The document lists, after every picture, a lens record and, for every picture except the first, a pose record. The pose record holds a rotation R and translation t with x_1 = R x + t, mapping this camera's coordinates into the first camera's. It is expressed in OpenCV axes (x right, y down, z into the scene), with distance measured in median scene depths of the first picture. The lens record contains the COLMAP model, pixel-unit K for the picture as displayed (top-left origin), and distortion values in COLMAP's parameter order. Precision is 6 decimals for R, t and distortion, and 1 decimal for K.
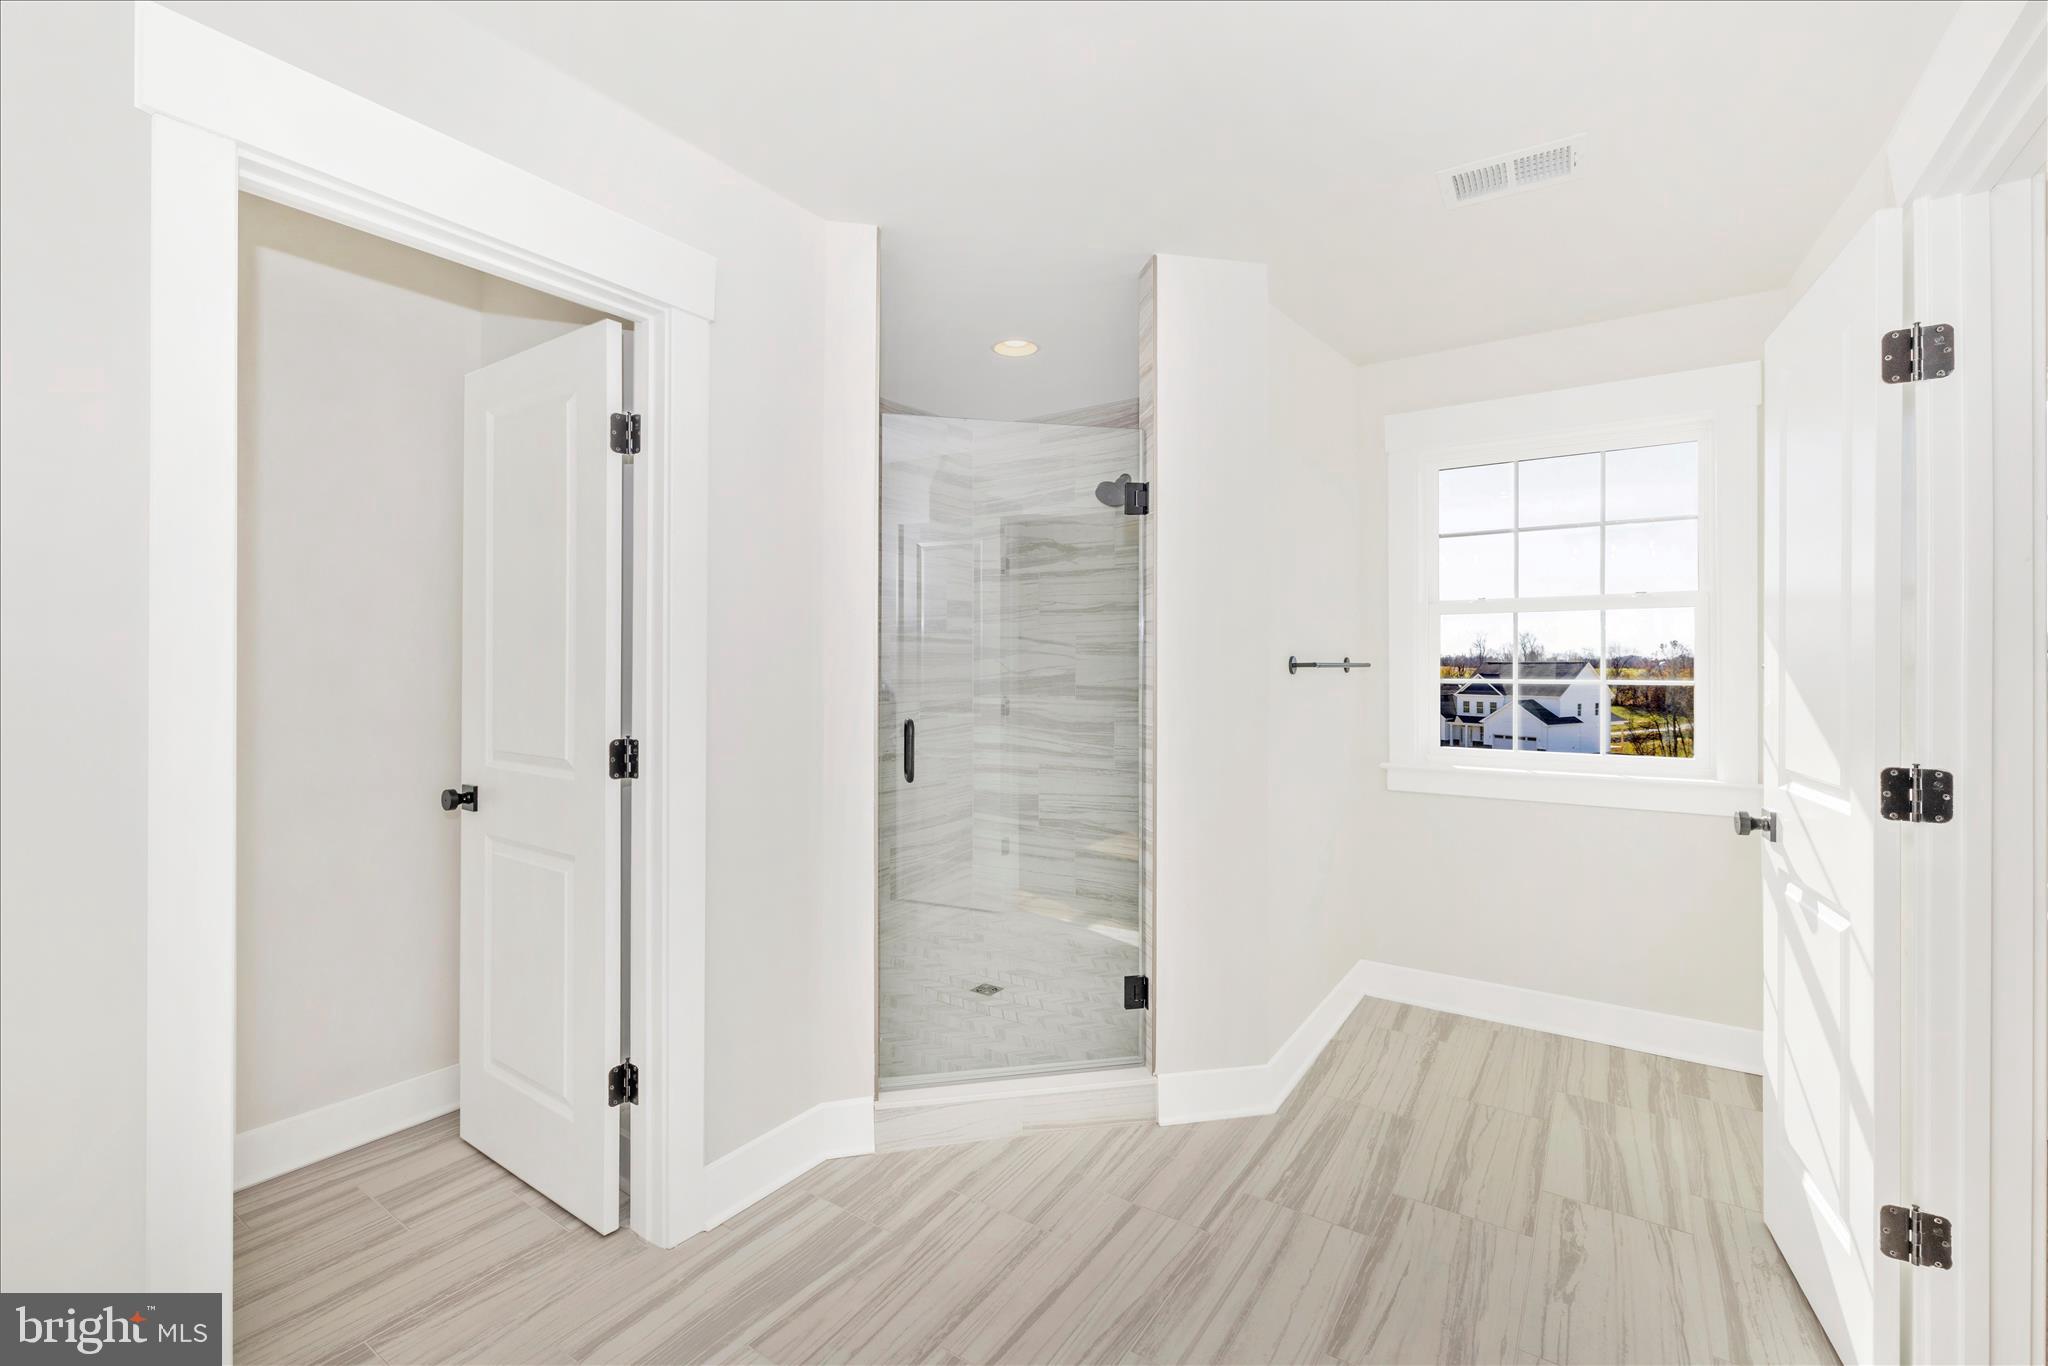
lens RADIAL K [[881.3, 0, 1035.0], [0, 881.3, 664.0], [0, 0, 1]] dist [-0.004164, 0.000784]
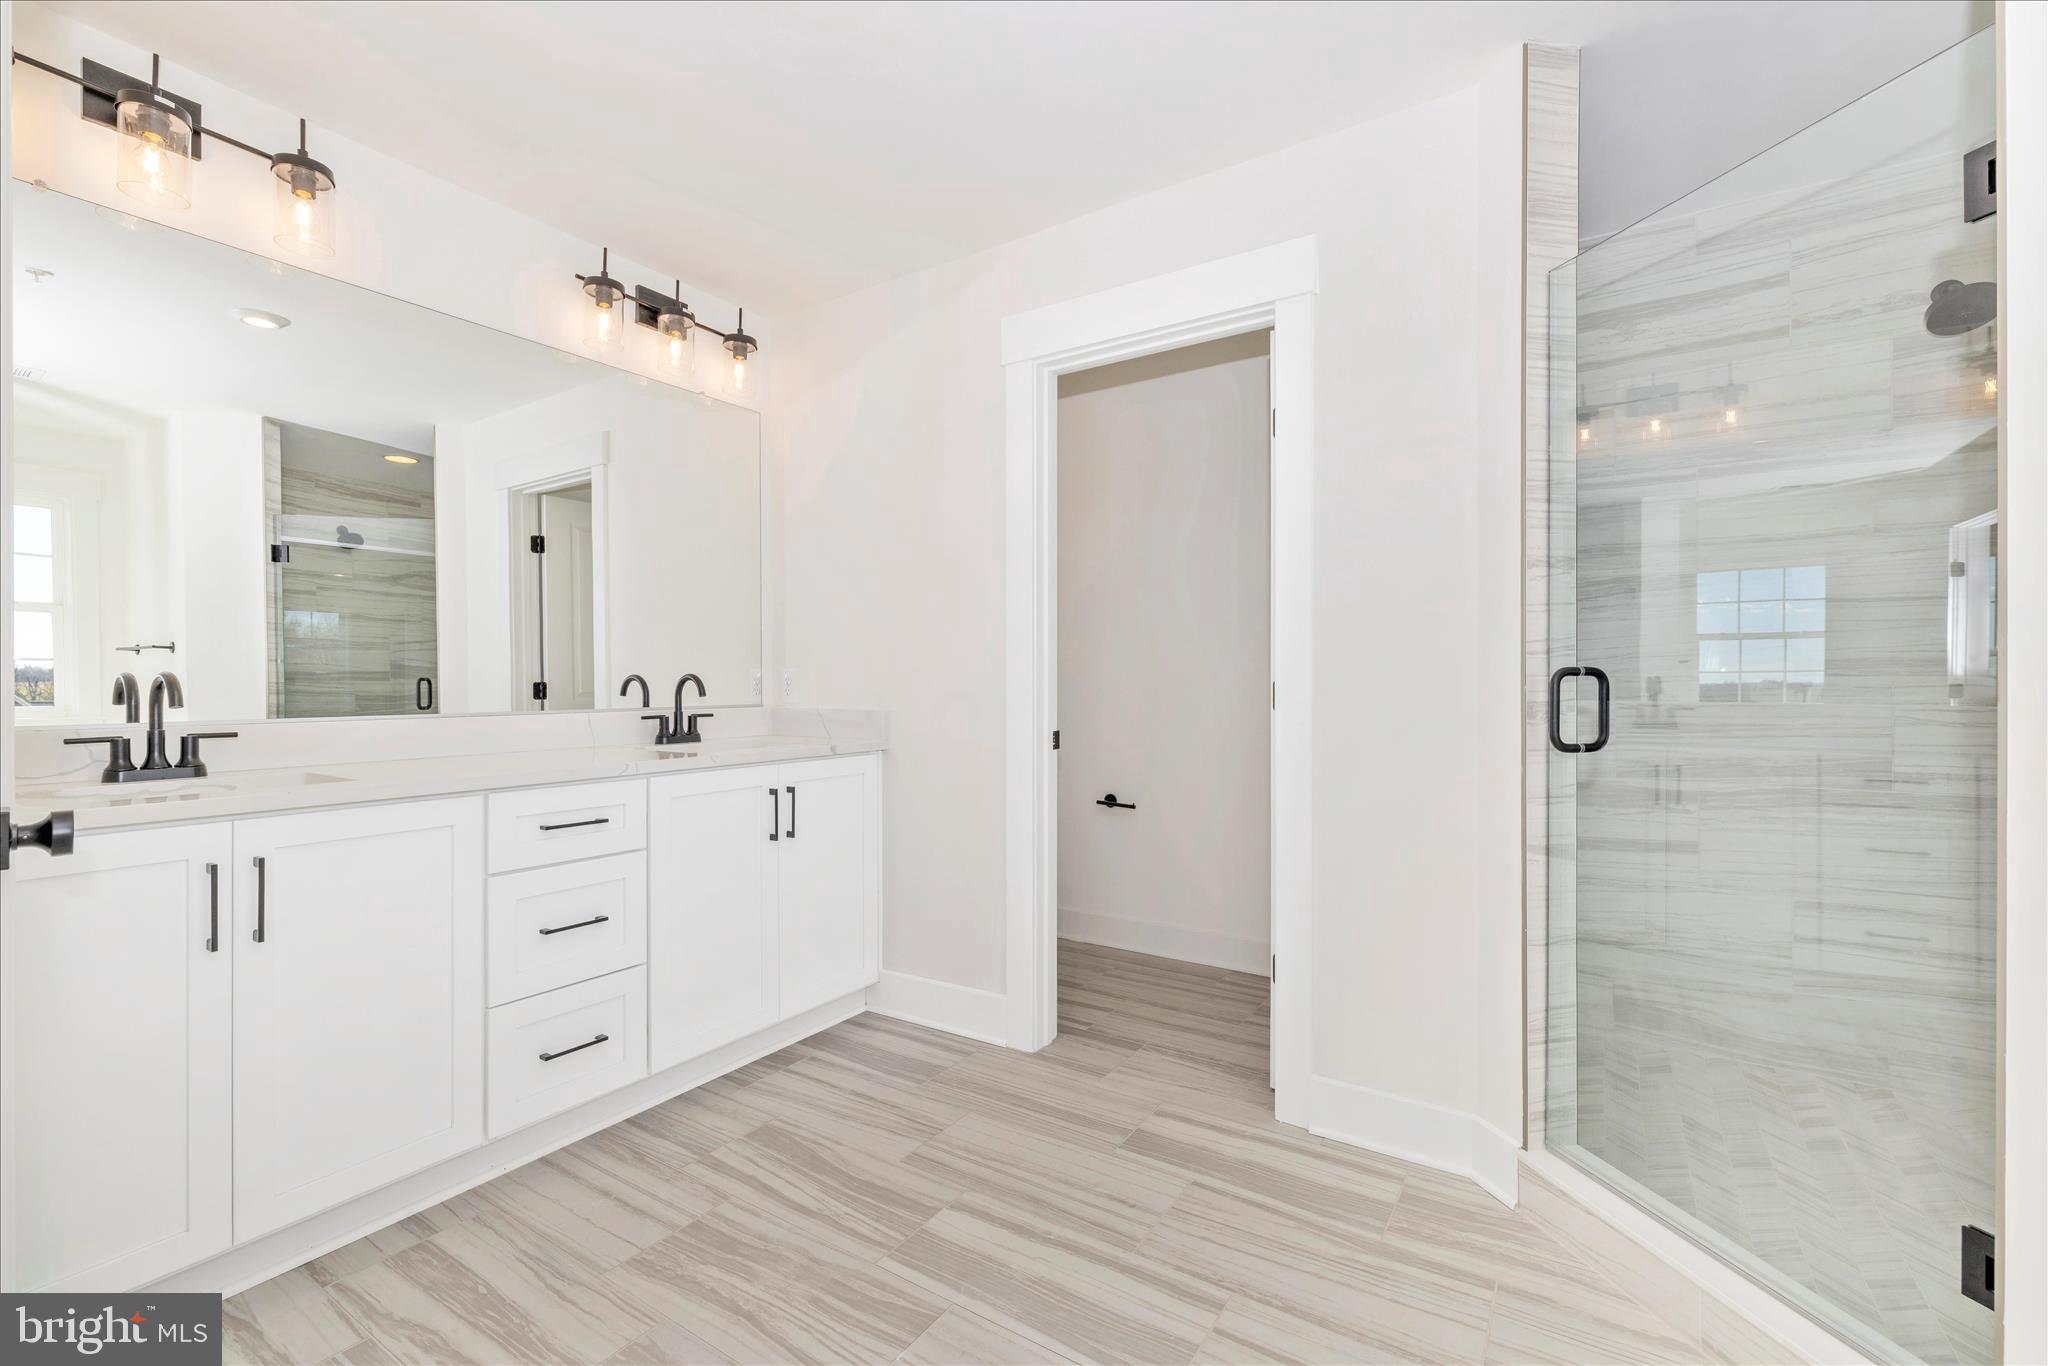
lens RADIAL K [[881.3, 0, 1033.9], [0, 881.3, 689.7], [0, 0, 1]] dist [-0.004164, 0.000784]
pose [[0.020683, 0.006826, -0.999763, 0.706411], [-0.006062, 0.999959, 0.006702, 0.091568], [0.999768, 0.005922, 0.020723, 0.633340]]
